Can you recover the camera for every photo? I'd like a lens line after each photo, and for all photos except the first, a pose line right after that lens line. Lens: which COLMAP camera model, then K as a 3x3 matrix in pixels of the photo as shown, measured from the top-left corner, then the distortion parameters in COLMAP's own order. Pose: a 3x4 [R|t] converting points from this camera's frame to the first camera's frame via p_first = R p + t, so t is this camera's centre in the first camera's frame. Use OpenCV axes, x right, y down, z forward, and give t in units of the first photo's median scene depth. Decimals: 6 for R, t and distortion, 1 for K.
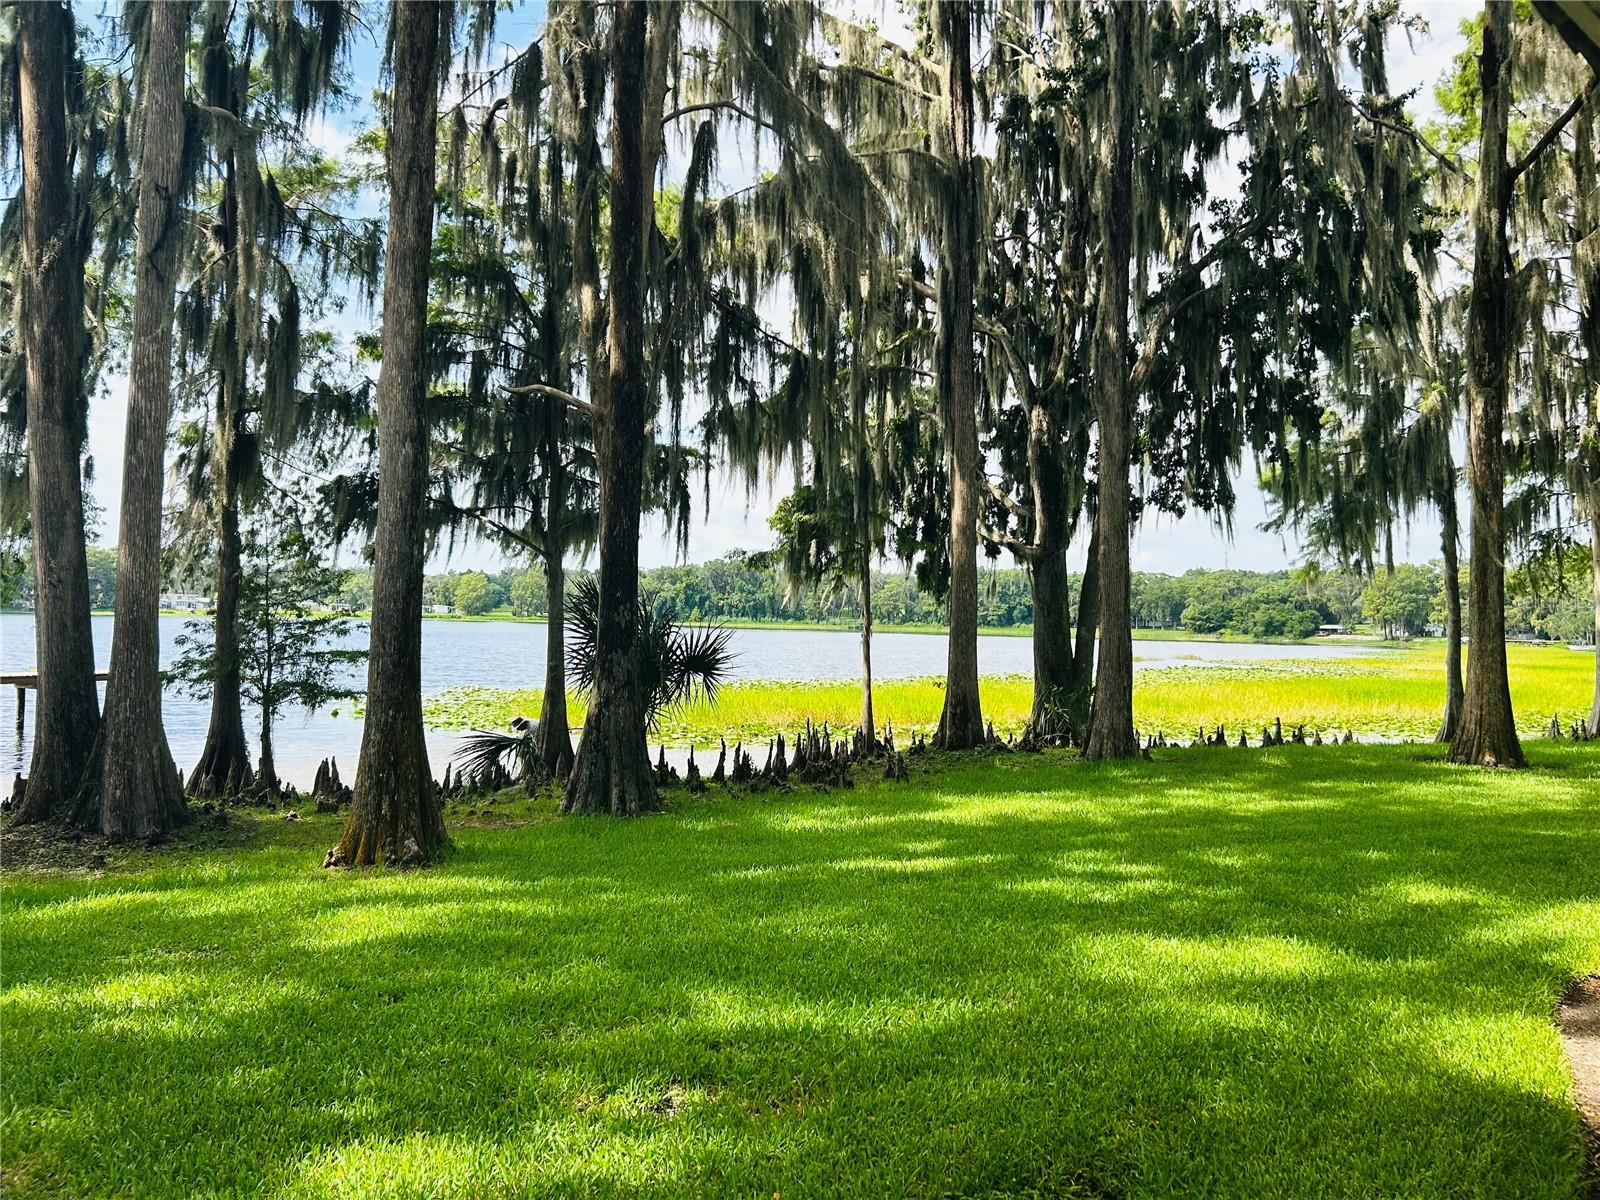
lens RADIAL K [[1185.3, 0, 793.8], [0, 1185.3, 595.5], [0, 0, 1]] dist [0.034329, -0.031562]
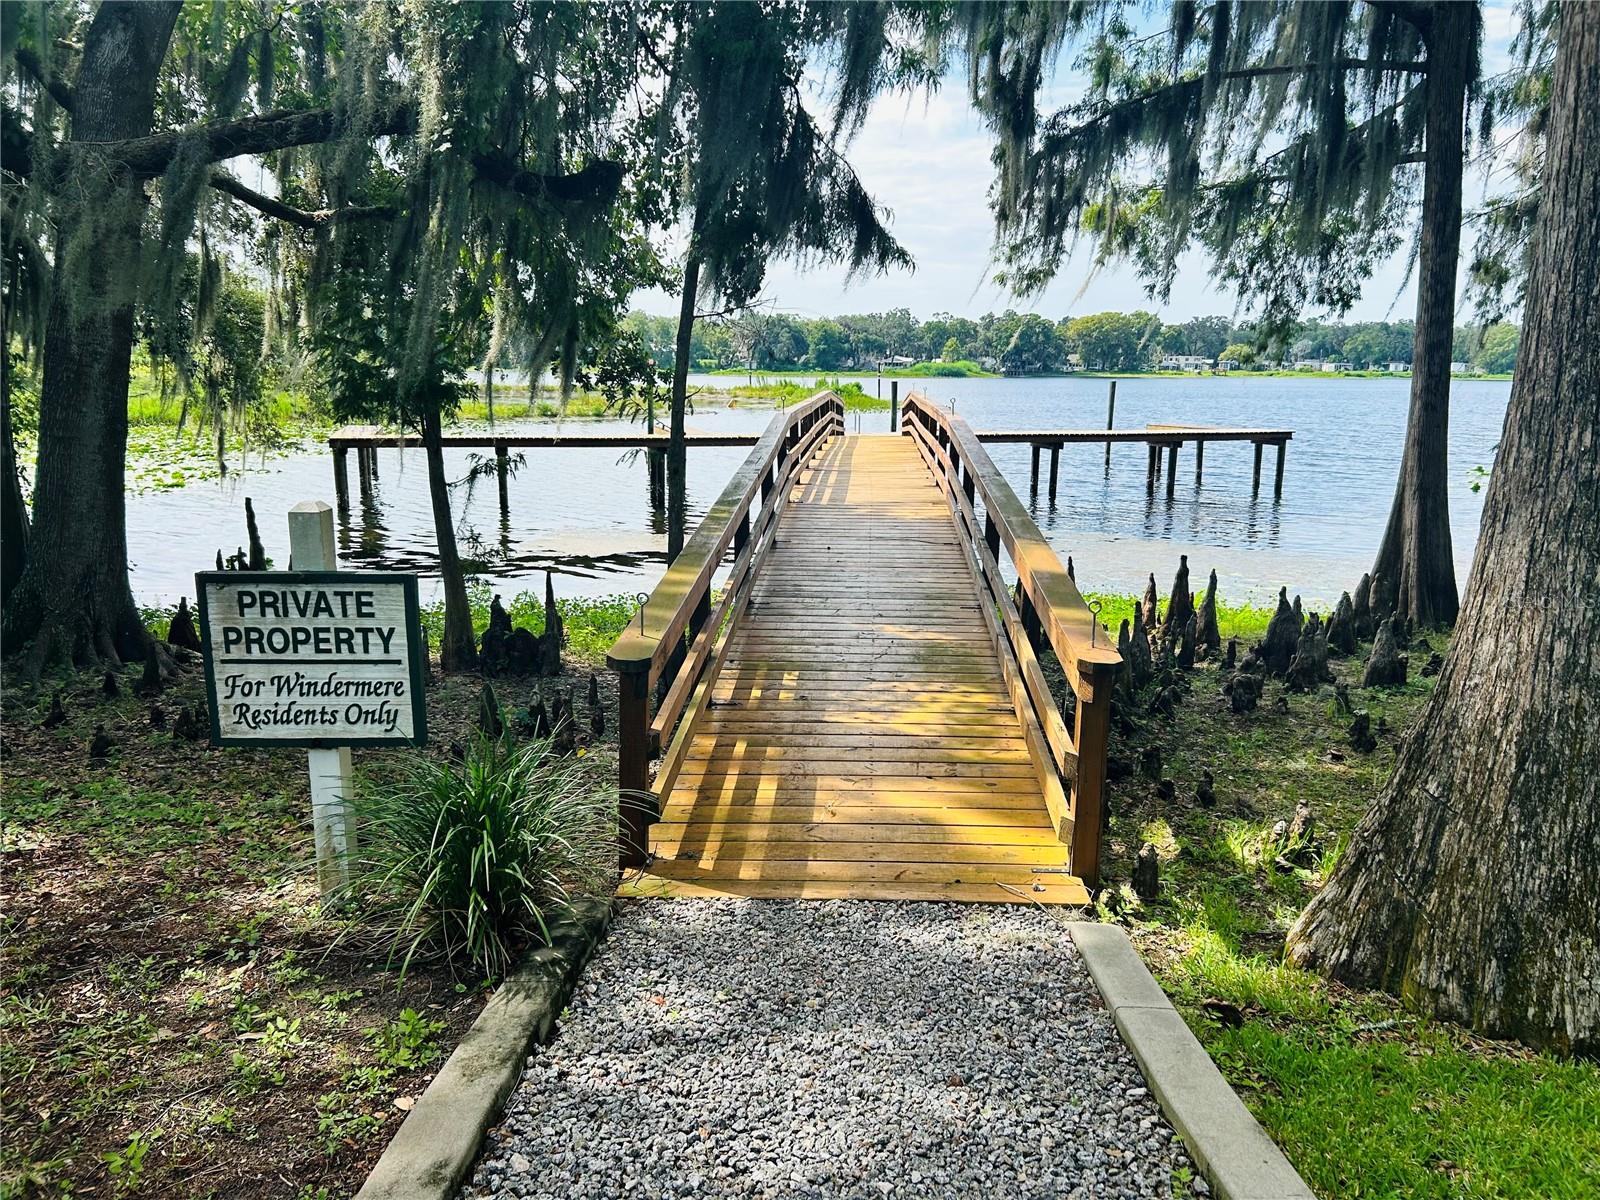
lens RADIAL K [[1185.3, 0, 792.8], [0, 1185.3, 592.8], [0, 0, 1]] dist [0.034329, -0.031562]
pose [[0.711043, 0.119953, -0.692842, -0.319735], [0.017732, 0.981969, 0.188208, 0.014624], [0.702925, -0.146110, 0.696095, 0.204196]]
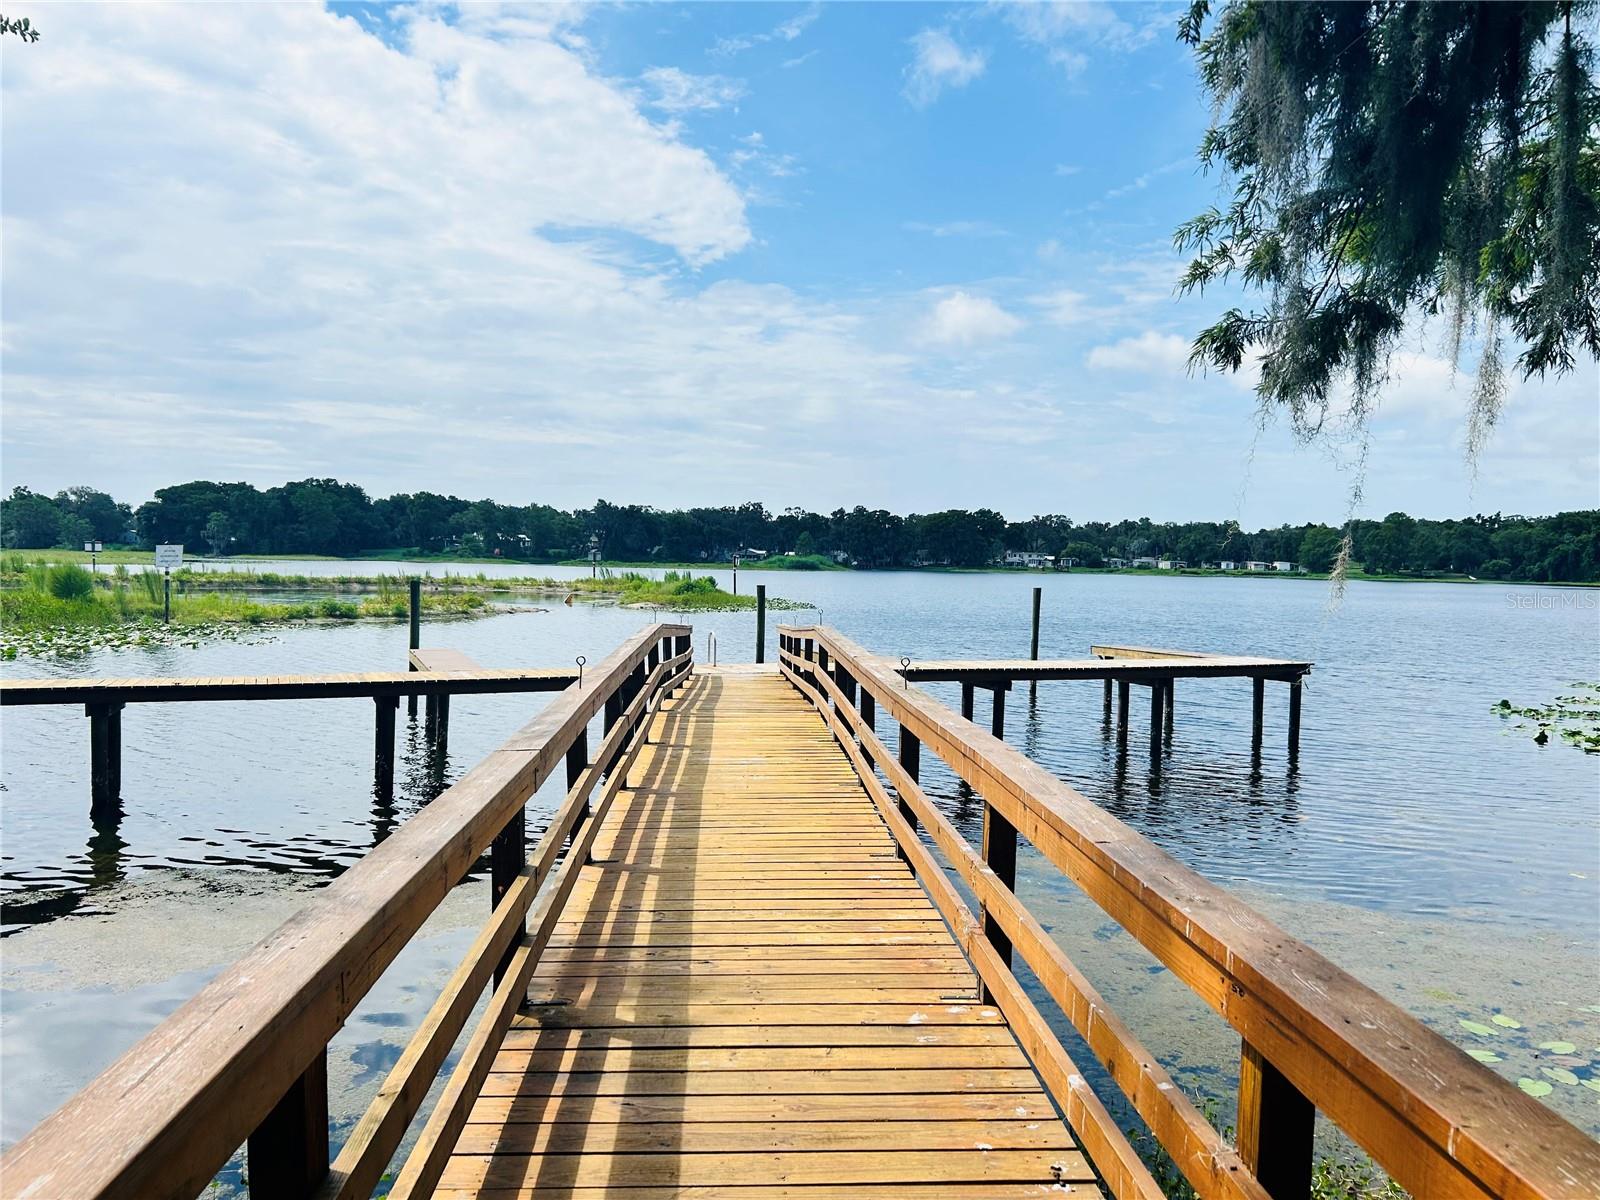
lens RADIAL K [[1185.3, 0, 800.5], [0, 1185.3, 605.4], [0, 0, 1]] dist [0.034329, -0.031562]
pose [[0.795893, 0.020817, -0.605079, -0.689908], [0.006405, 0.999063, 0.042796, 0.003360], [0.605403, -0.037936, 0.795014, 0.614500]]
